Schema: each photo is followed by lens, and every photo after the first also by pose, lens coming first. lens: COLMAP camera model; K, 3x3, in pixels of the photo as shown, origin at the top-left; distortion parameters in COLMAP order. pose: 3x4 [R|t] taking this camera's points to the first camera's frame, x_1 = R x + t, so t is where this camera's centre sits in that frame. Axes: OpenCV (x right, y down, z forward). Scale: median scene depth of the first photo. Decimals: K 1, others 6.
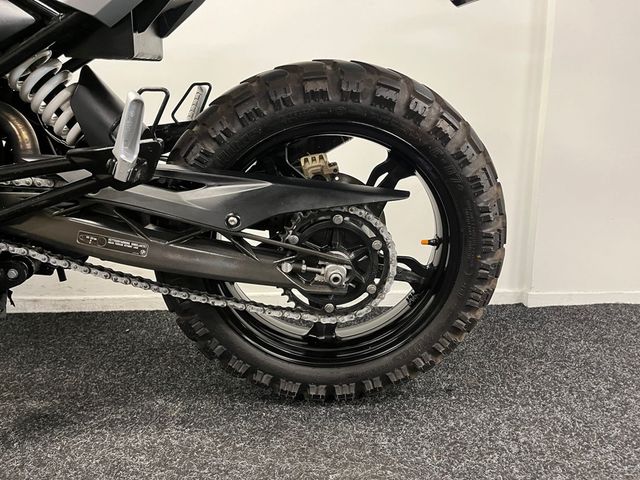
lens RADIAL K [[486.8, 0, 327.5], [0, 486.8, 243.8], [0, 0, 1]] dist [0.079284, -0.111417]
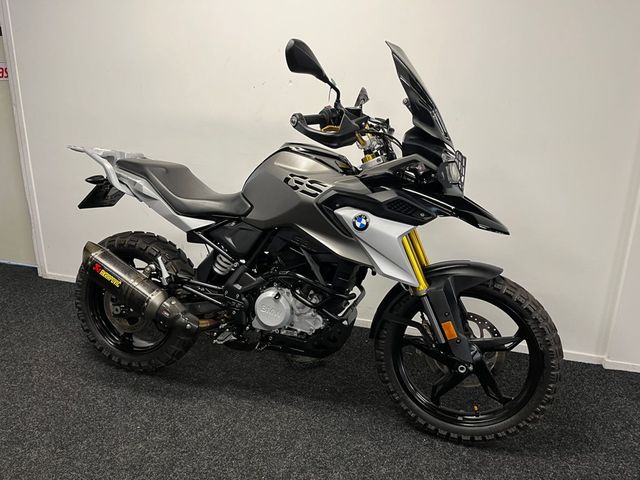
lens RADIAL K [[486.8, 0, 317.0], [0, 486.8, 235.5], [0, 0, 1]] dist [0.079284, -0.111417]
pose [[0.947842, 0.114162, -0.297596, -0.091344], [-0.095693, 0.992509, 0.075956, -0.556216], [0.304038, -0.043517, 0.951666, -1.340759]]
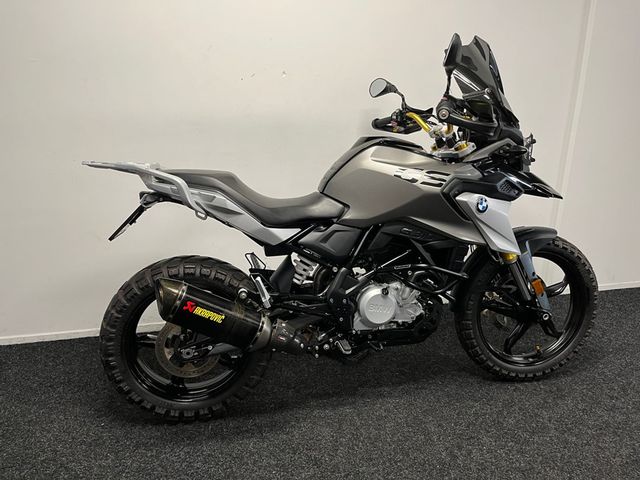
lens RADIAL K [[486.8, 0, 318.2], [0, 486.8, 234.9], [0, 0, 1]] dist [0.079284, -0.111417]
pose [[0.982244, -0.045307, 0.182053, -1.509930], [0.030212, 0.995935, 0.084851, -0.550100], [-0.185157, -0.077845, 0.979621, -1.375614]]
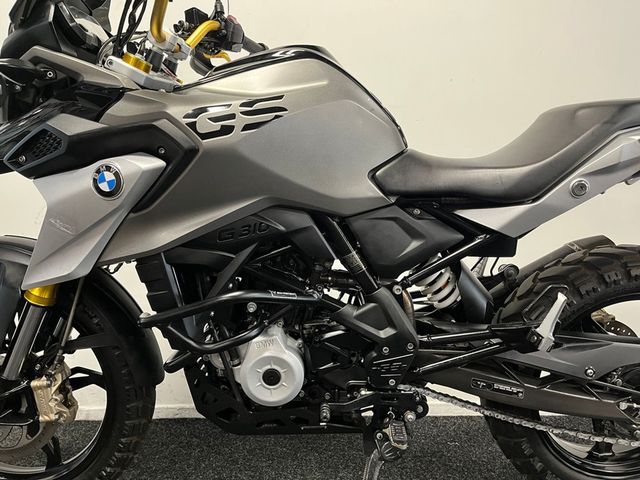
lens RADIAL K [[486.8, 0, 321.5], [0, 486.8, 237.9], [0, 0, 1]] dist [0.079284, -0.111417]
pose [[0.999204, -0.007490, -0.039193, -0.733988], [0.001372, 0.988095, -0.153840, -0.171278], [0.039878, 0.153663, 0.987318, -0.367480]]
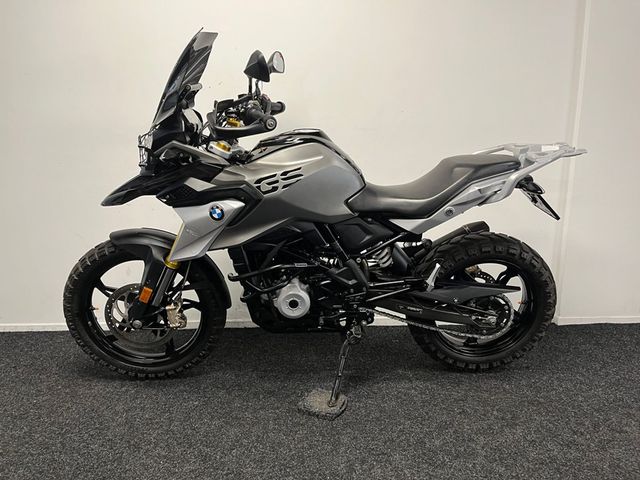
lens RADIAL K [[486.8, 0, 320.4], [0, 486.8, 240.6], [0, 0, 1]] dist [0.079284, -0.111417]
pose [[0.999911, -0.002181, -0.013176, -0.745483], [0.002236, 0.999989, 0.004128, -0.322935], [0.013167, -0.004157, 0.999905, -1.398567]]
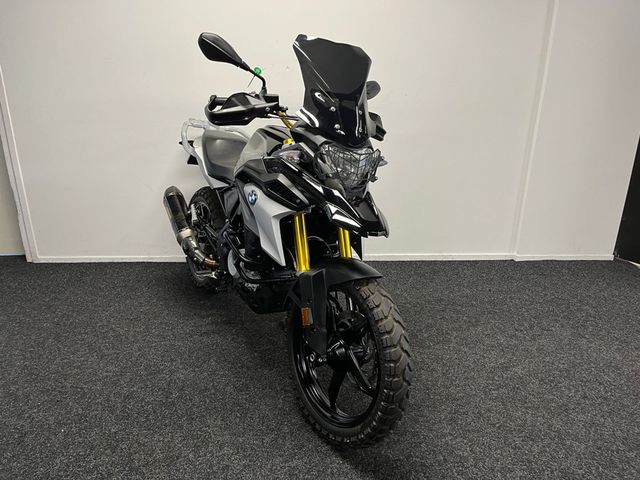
lens RADIAL K [[486.8, 0, 319.1], [0, 486.8, 239.3], [0, 0, 1]] dist [0.079284, -0.111417]
pose [[0.999764, 0.009947, 0.019334, -1.003920], [-0.012254, 0.992320, 0.123090, -0.433782], [-0.017962, -0.123298, 0.992207, -2.259781]]
